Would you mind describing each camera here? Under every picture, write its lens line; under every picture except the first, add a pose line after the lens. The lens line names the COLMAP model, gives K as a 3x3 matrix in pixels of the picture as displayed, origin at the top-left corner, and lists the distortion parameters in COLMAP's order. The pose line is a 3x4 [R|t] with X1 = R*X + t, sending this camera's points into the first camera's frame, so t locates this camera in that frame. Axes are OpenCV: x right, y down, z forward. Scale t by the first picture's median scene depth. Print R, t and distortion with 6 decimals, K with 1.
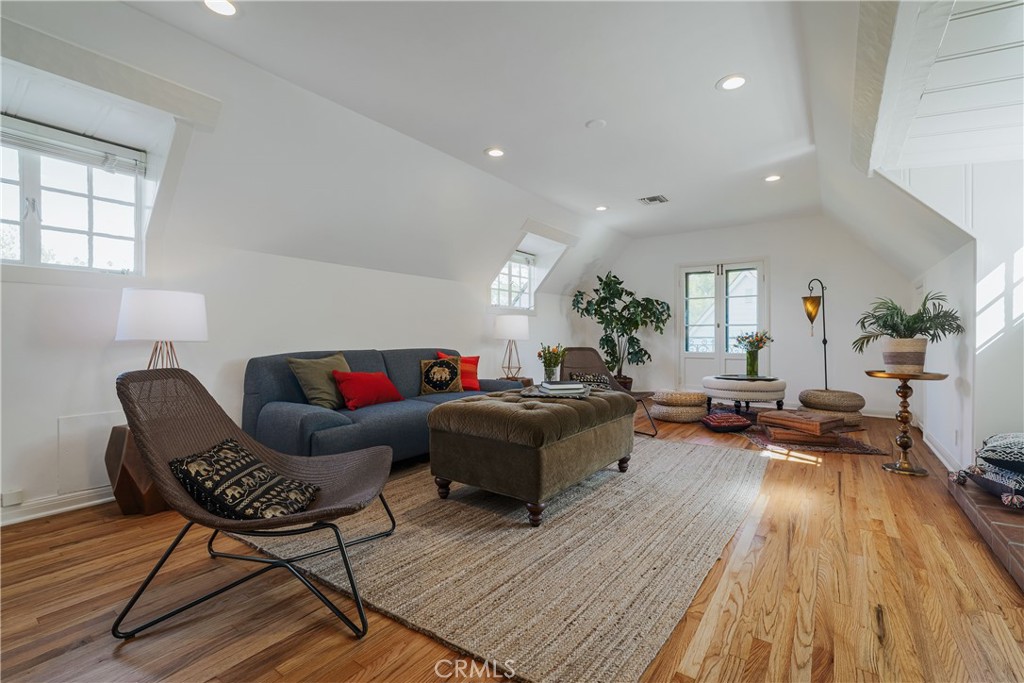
lens RADIAL K [[447.6, 0, 513.8], [0, 447.6, 336.3], [0, 0, 1]] dist [-0.000633, 0.000016]
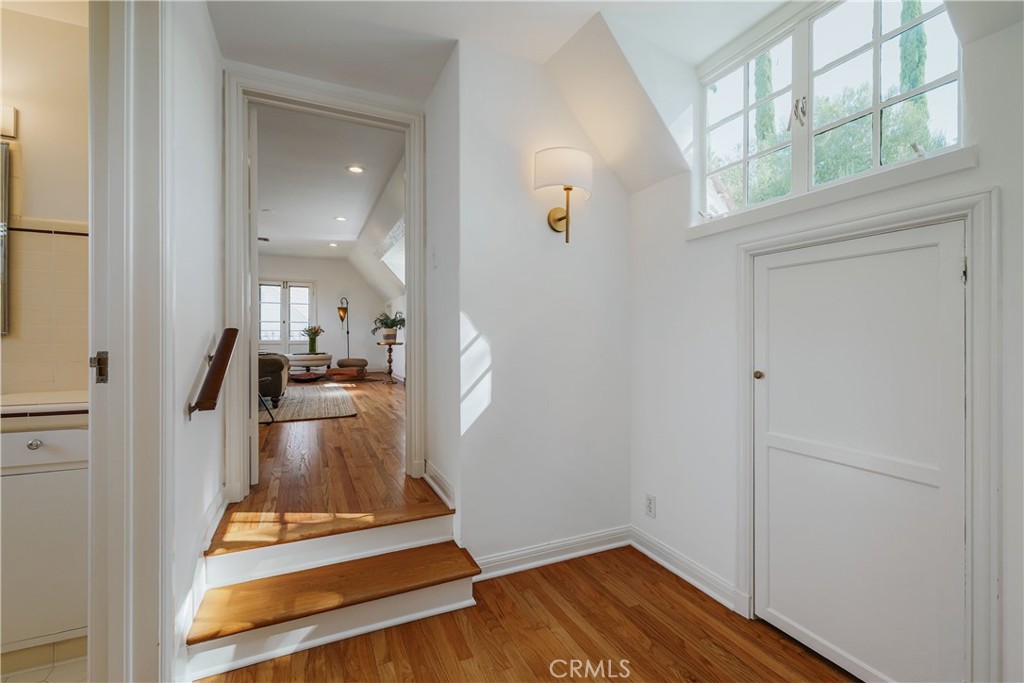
lens RADIAL K [[442.5, 0, 514.5], [0, 442.5, 338.4], [0, 0, 1]] dist [-0.000298, 0.000453]
pose [[0.483759, -0.000277, 0.875201, -0.556849], [-0.002572, 0.999995, 0.001739, 0.031251], [-0.875198, -0.003092, 0.483756, -0.467664]]
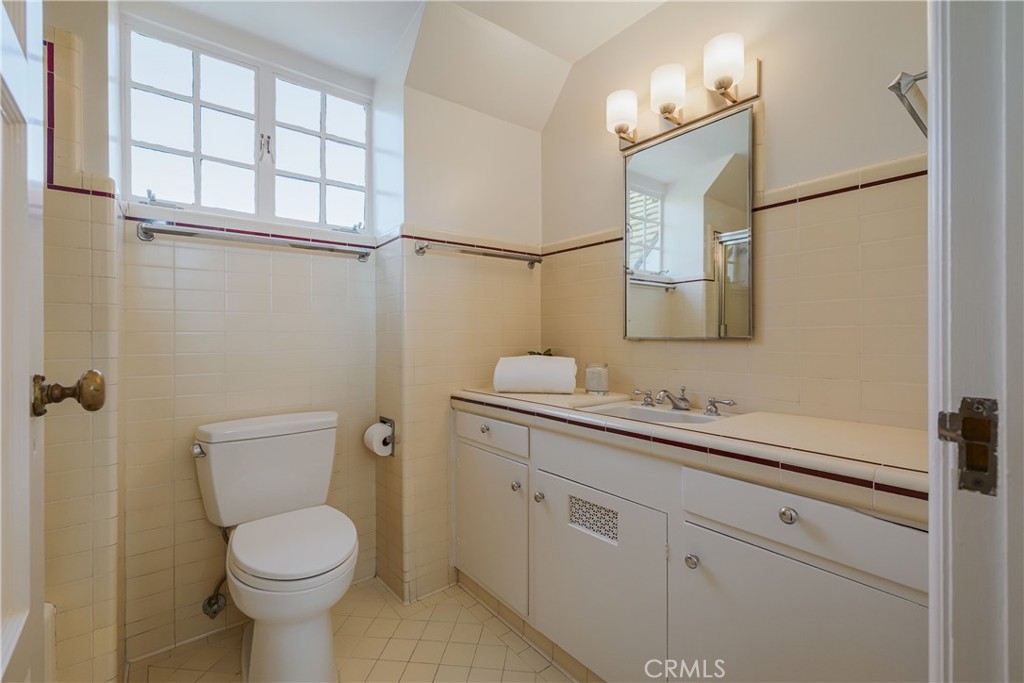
lens RADIAL K [[442.5, 0, 514.5], [0, 442.5, 338.4], [0, 0, 1]] dist [-0.000298, 0.000453]
pose [[0.963956, -0.004503, -0.266024, -0.516394], [0.005769, 0.999975, 0.003979, 0.027643], [0.265999, -0.005370, 0.963958, -0.263495]]
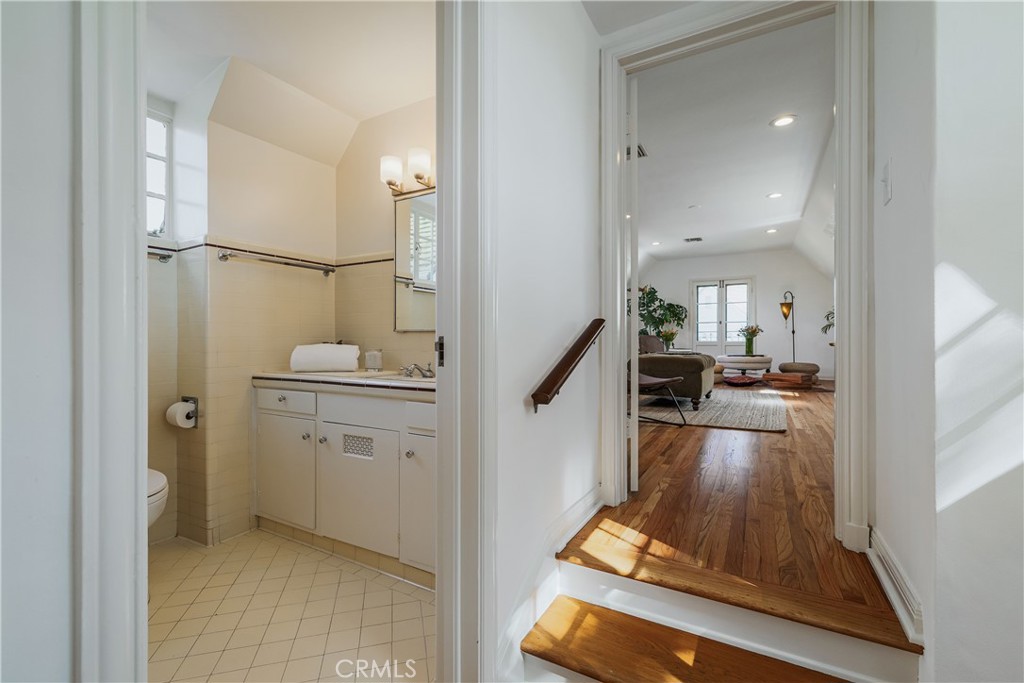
lens RADIAL K [[440.8, 0, 513.2], [0, 440.8, 344.5], [0, 0, 1]] dist [0.001394, 0.000173]
pose [[0.993494, -0.003184, 0.113843, -0.446921], [0.002354, 0.999970, 0.007422, 0.041941], [-0.113863, -0.007105, 0.993471, -0.411197]]
